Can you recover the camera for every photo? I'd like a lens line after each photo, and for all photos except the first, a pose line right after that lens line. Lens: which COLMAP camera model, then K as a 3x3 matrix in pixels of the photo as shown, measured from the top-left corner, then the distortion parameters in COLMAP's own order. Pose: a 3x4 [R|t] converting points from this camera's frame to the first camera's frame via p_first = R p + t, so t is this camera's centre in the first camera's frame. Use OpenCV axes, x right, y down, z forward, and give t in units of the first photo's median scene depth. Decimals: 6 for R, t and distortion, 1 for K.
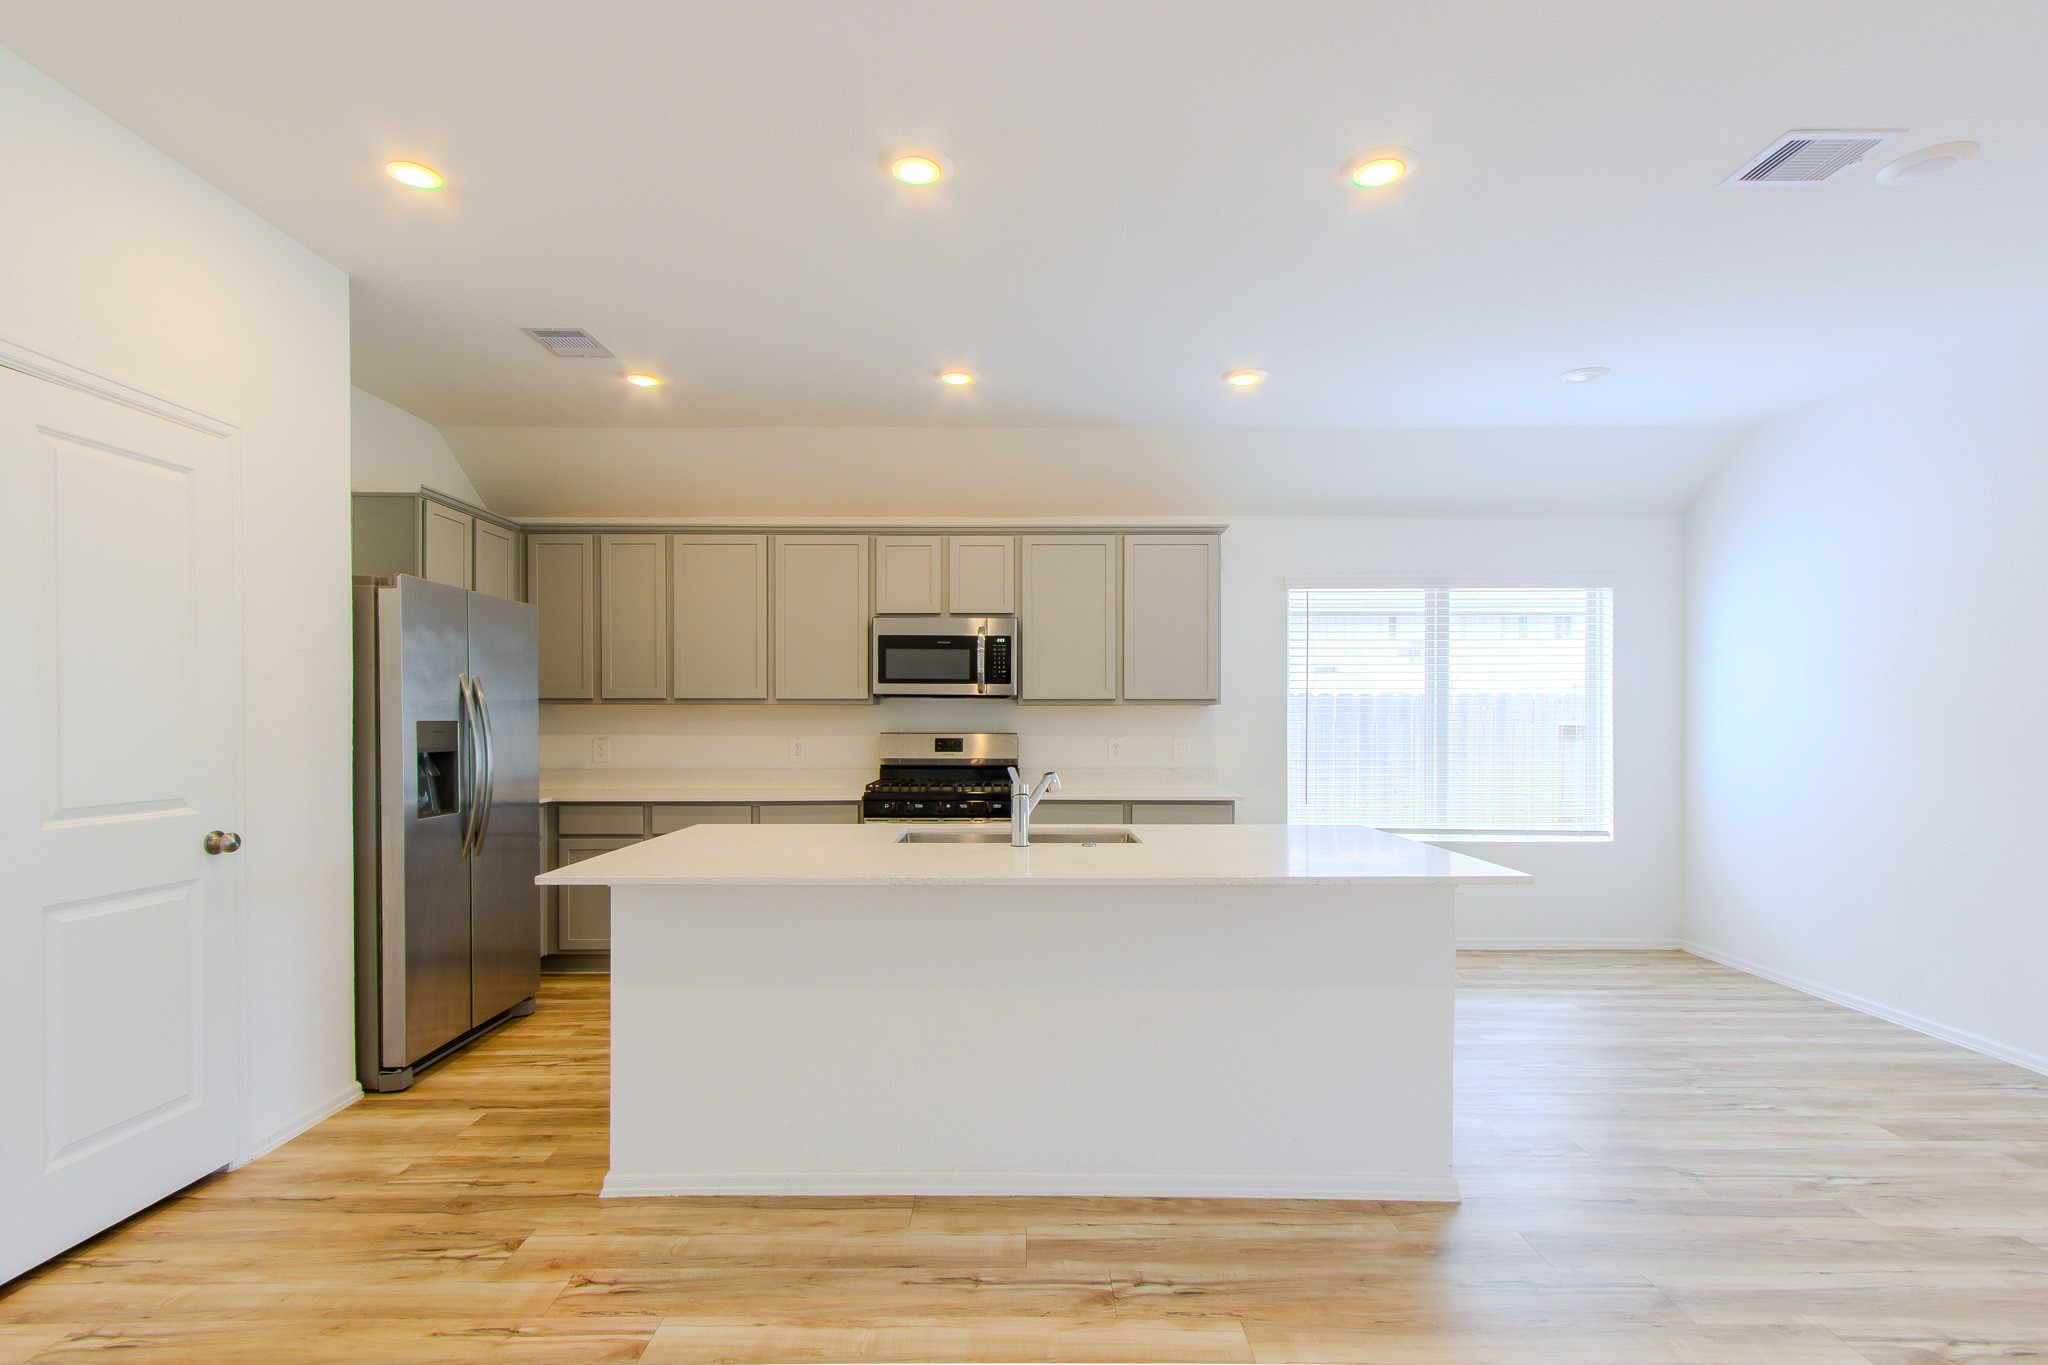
lens RADIAL K [[950.6, 0, 1006.8], [0, 950.6, 732.4], [0, 0, 1]] dist [0.005453, -0.000441]
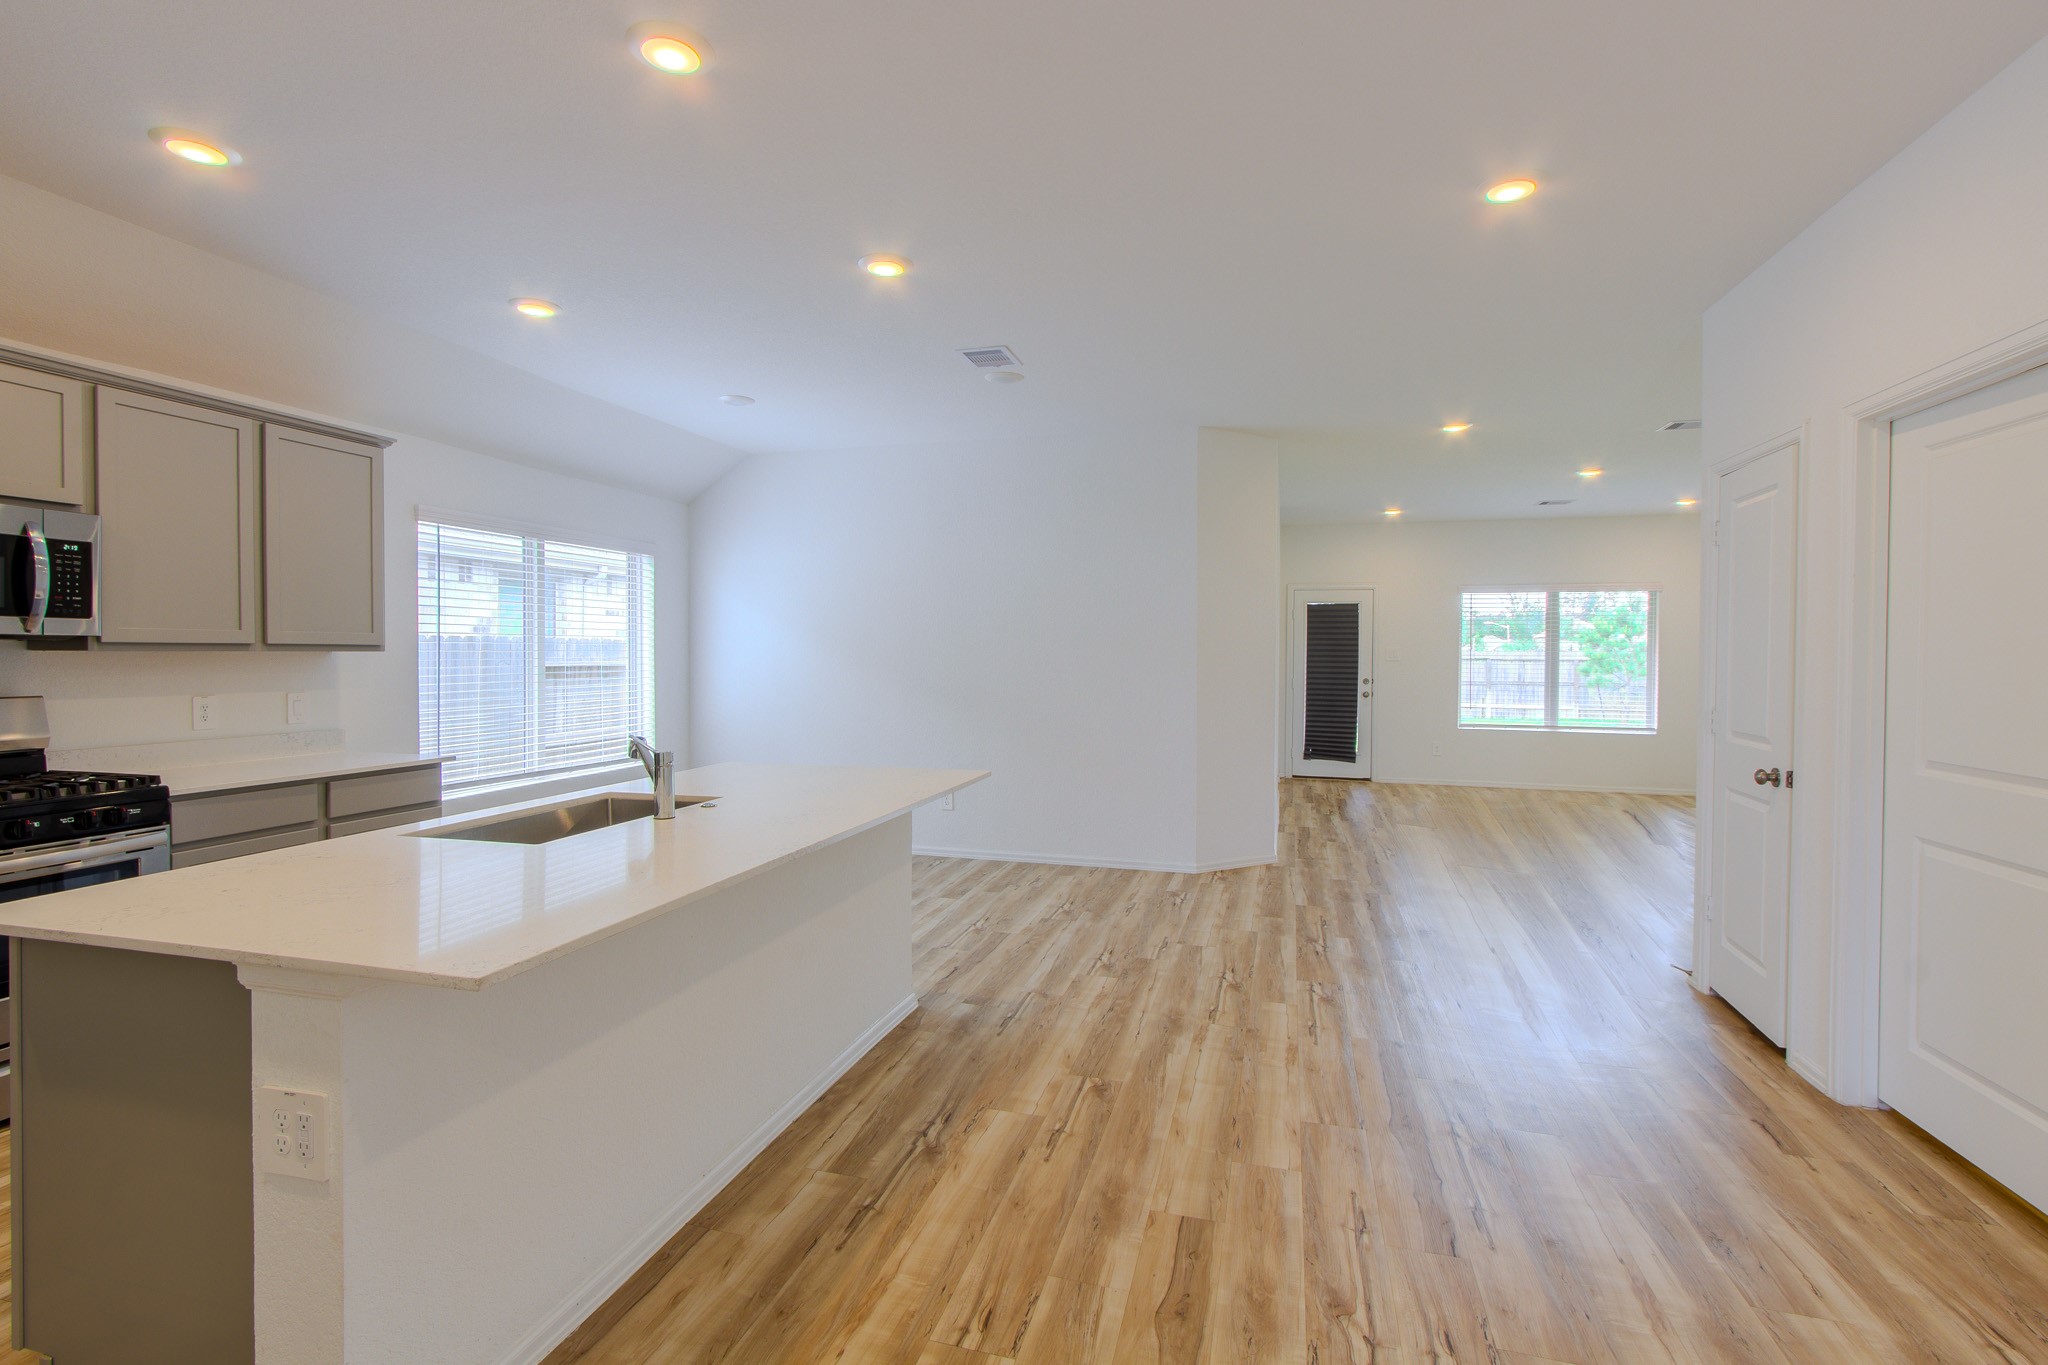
lens RADIAL K [[945.9, 0, 1022.5], [0, 945.9, 664.7], [0, 0, 1]] dist [0.009360, -0.001430]
pose [[0.265796, -0.011981, 0.963955, -0.442955], [0.011508, 0.999891, 0.009254, -0.019093], [-0.963961, 0.008633, 0.265905, 0.237710]]
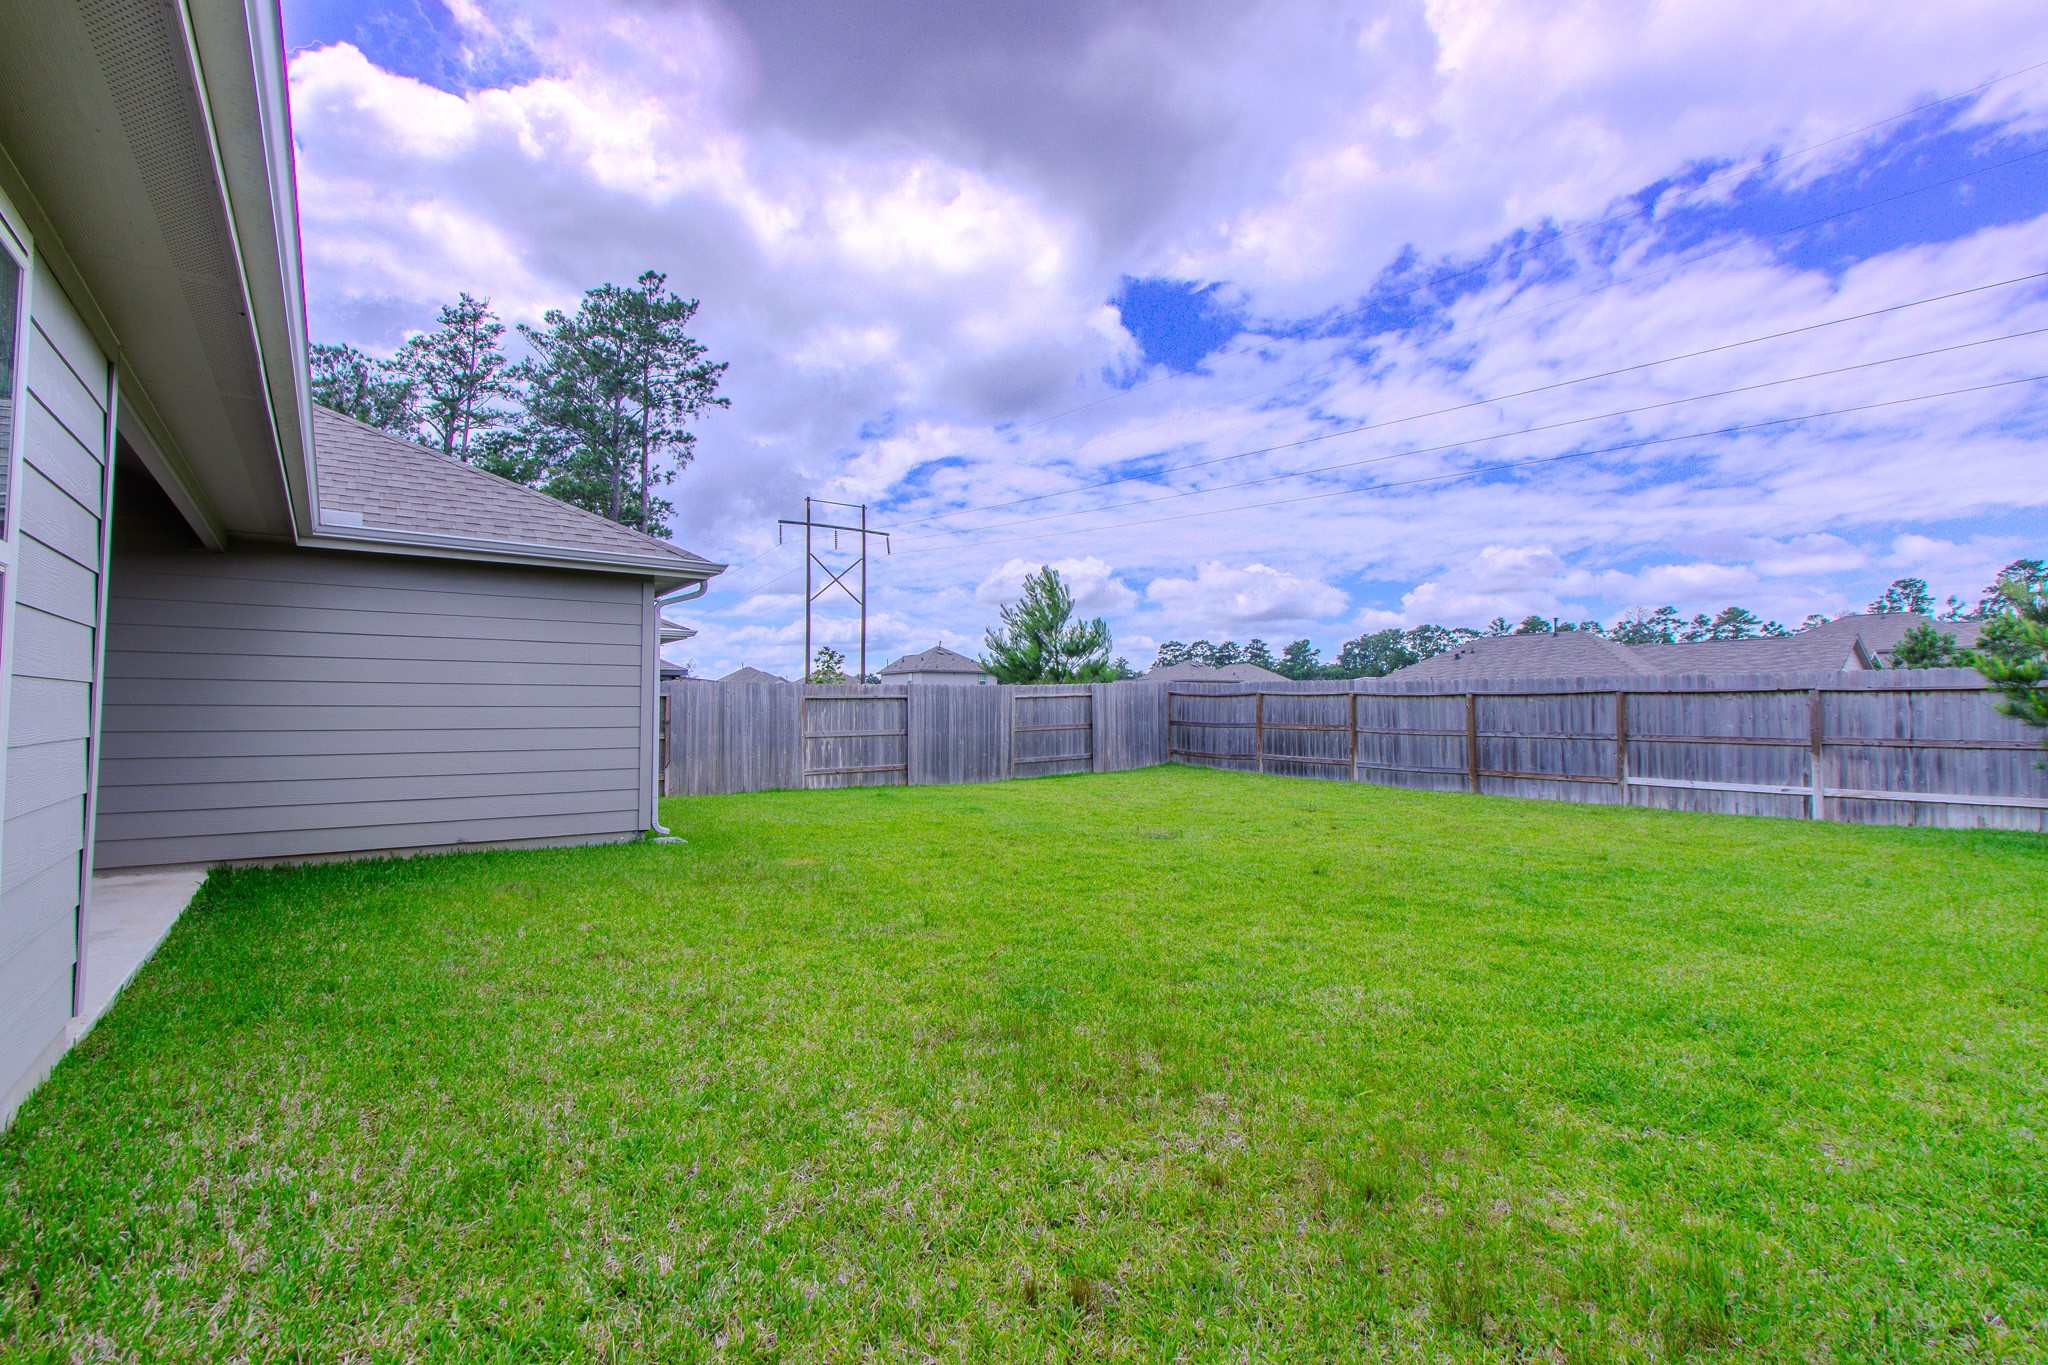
lens RADIAL K [[945.9, 0, 1022.5], [0, 945.9, 664.7], [0, 0, 1]] dist [0.009360, -0.001430]
pose [[0.809489, 0.030675, 0.586333, 2.134413], [0.010322, 0.997736, -0.066448, 0.098774], [-0.587044, 0.059841, 0.807341, -1.588147]]
